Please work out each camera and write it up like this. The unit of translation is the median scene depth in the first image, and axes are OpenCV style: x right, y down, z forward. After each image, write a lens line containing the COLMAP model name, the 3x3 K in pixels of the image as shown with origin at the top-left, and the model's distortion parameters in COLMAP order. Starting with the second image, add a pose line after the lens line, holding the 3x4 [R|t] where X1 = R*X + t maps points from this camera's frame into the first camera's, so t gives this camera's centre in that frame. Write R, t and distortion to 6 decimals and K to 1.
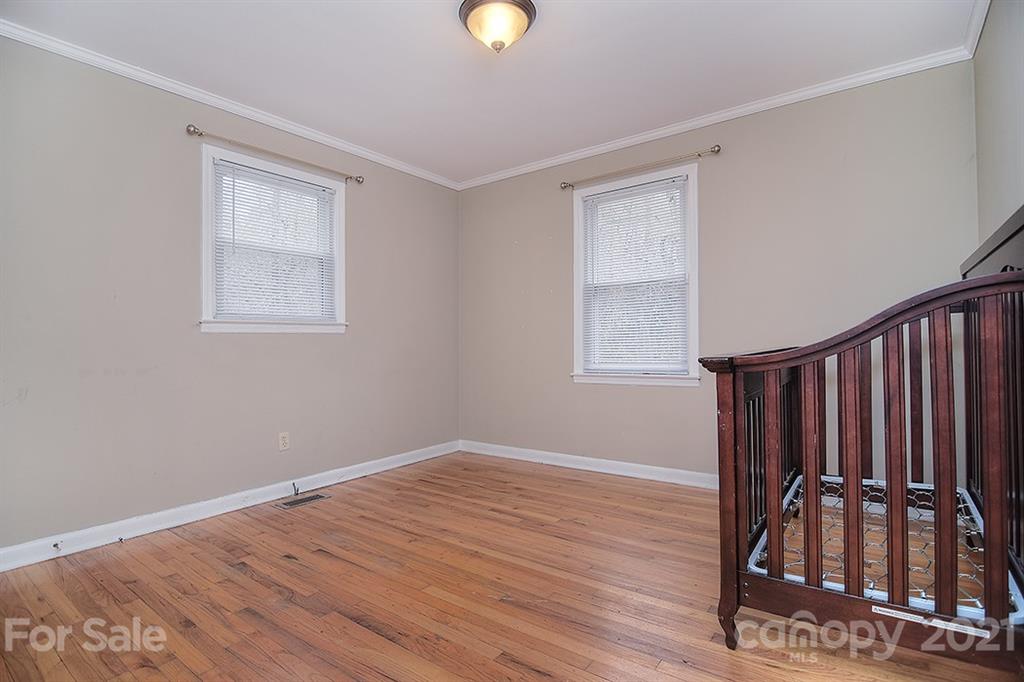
lens RADIAL K [[494.8, 0, 512.1], [0, 494.8, 340.2], [0, 0, 1]] dist [-0.007336, -0.008146]
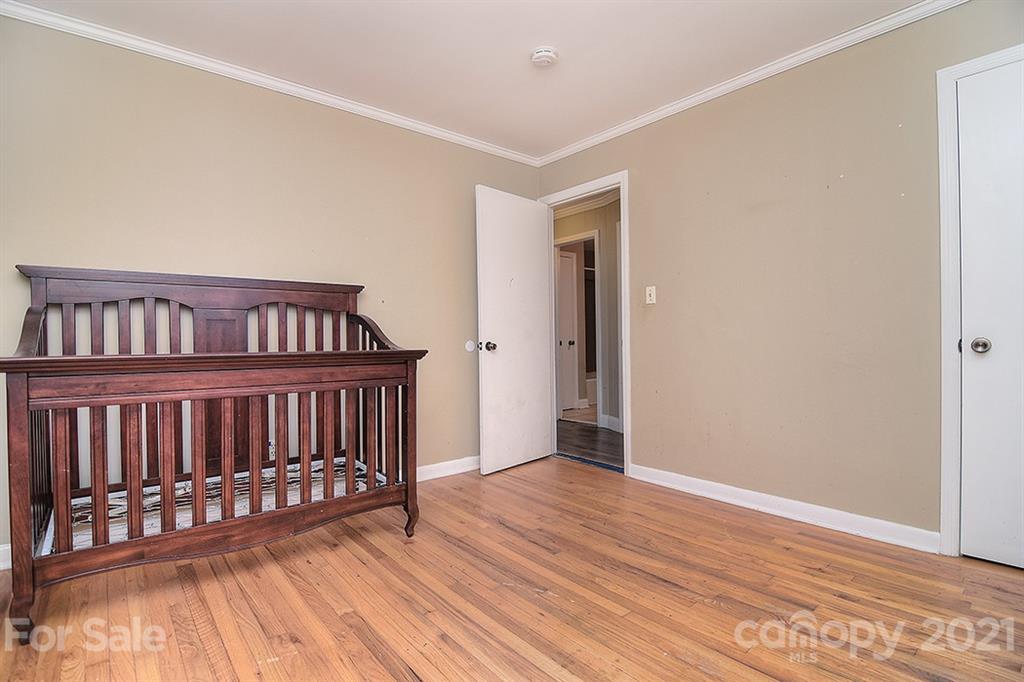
lens RADIAL K [[494.8, 0, 512.9], [0, 494.8, 341.3], [0, 0, 1]] dist [-0.007336, -0.008146]
pose [[-0.969039, 0.015435, 0.246426, -0.212897], [0.010395, 0.999710, -0.021742, 0.040947], [-0.246690, -0.018508, -0.968918, 2.004456]]
